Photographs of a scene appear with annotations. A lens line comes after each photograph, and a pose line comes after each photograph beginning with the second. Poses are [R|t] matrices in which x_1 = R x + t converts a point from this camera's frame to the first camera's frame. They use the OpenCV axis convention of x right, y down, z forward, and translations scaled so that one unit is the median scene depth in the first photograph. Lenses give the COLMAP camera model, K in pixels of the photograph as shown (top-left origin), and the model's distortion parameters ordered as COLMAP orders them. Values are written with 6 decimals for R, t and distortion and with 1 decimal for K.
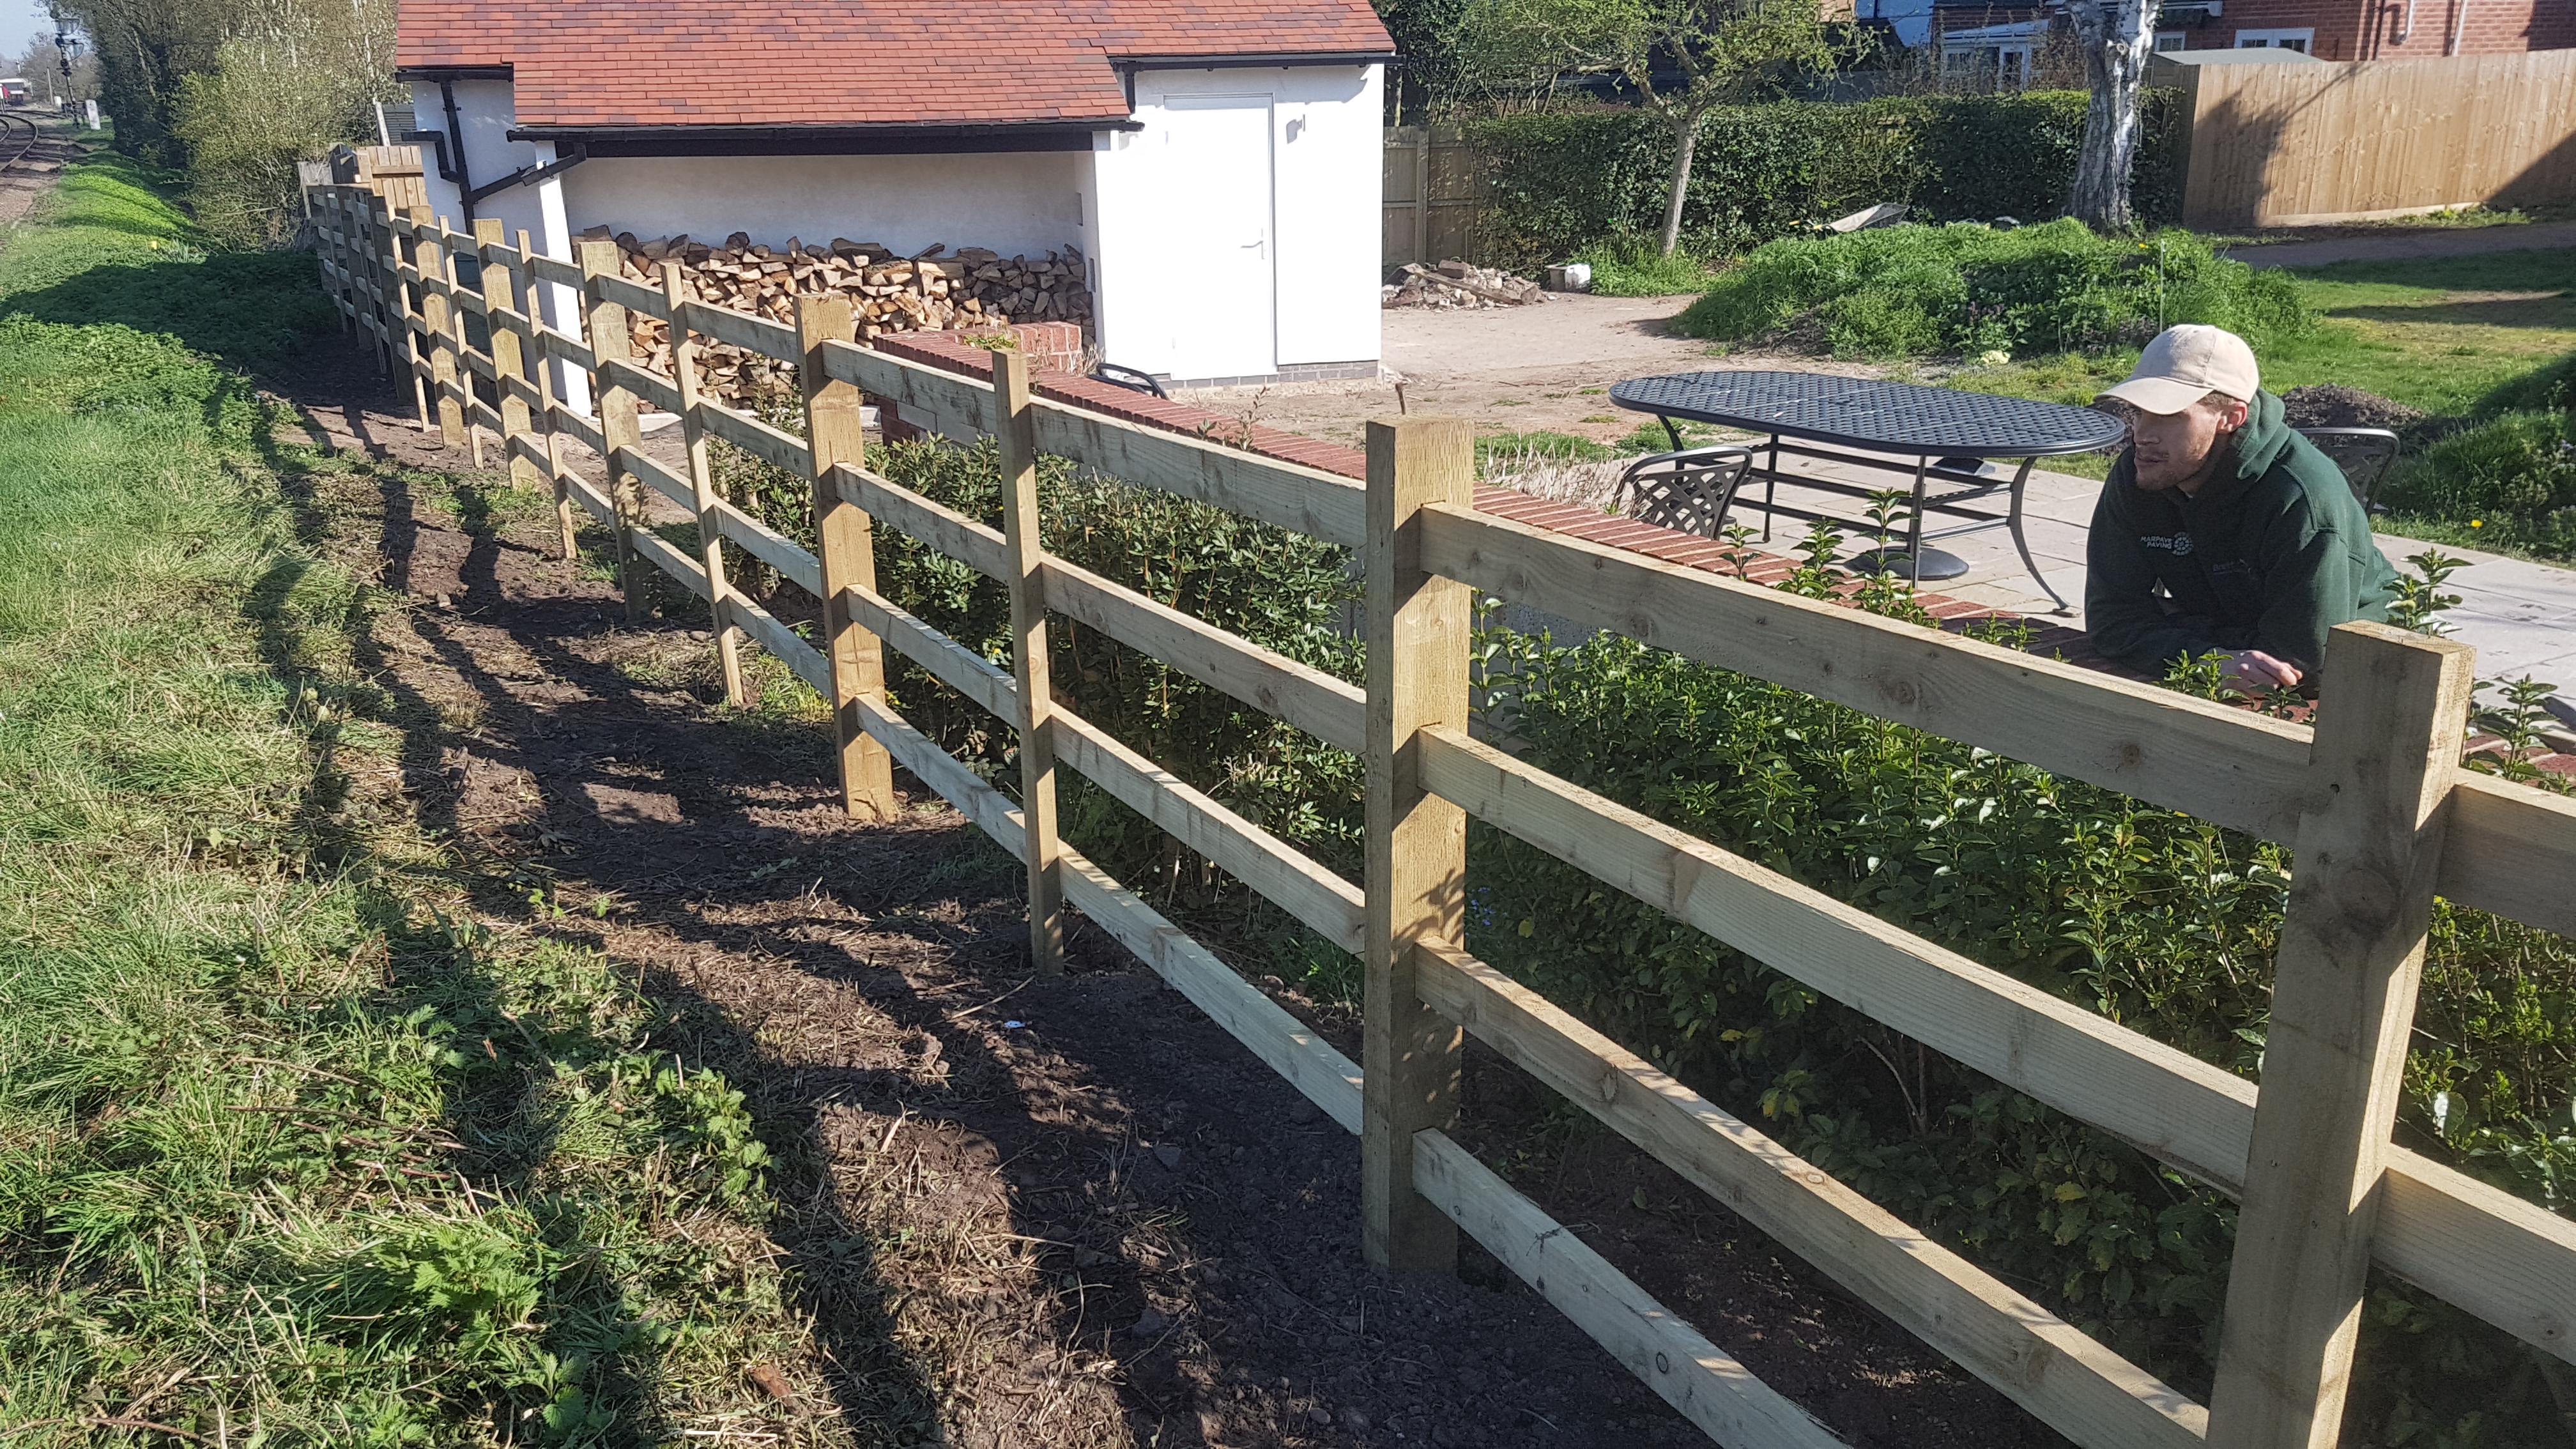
lens RADIAL K [[2024.8, 0, 1270.2], [0, 2024.8, 755.2], [0, 0, 1]] dist [0.327500, -0.722909]
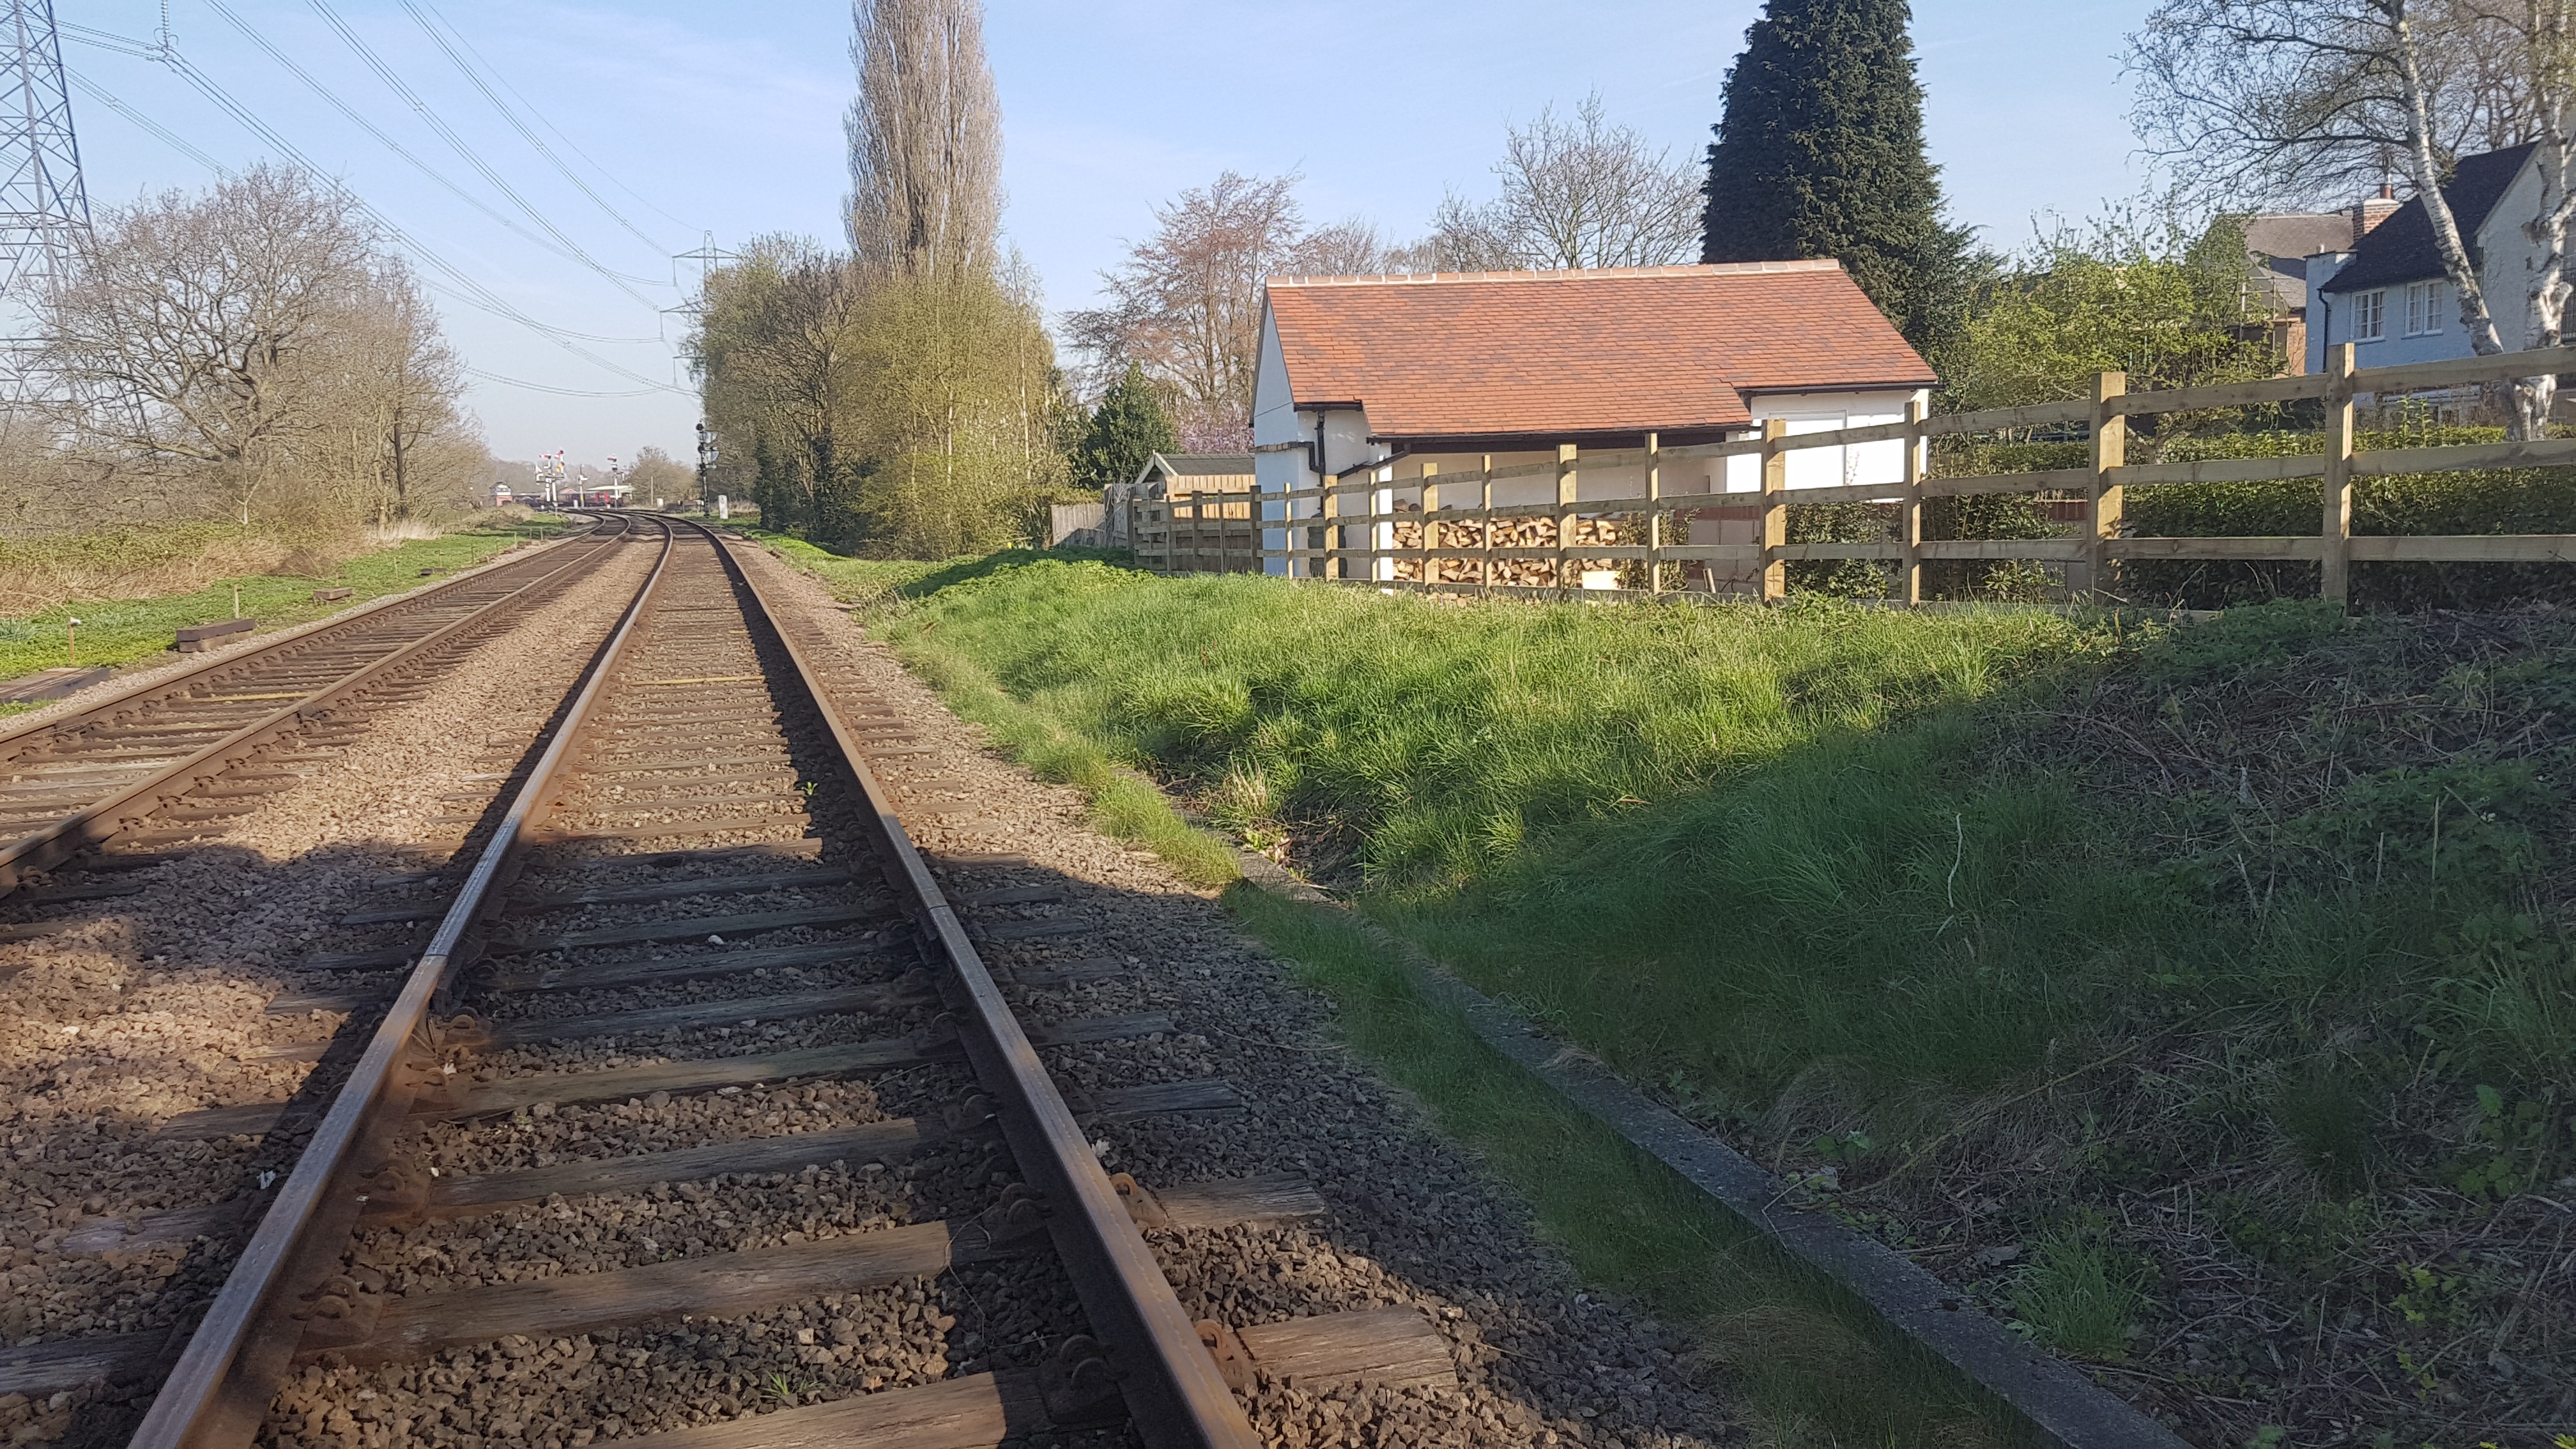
lens RADIAL K [[2033.7, 0, 1274.9], [0, 2033.7, 692.4], [0, 0, 1]] dist [0.248207, -0.431155]
pose [[0.979849, 0.015176, -0.199164, -0.475864], [-0.056872, 0.977035, -0.205347, 0.937366], [0.191474, 0.212536, 0.958210, -2.036614]]
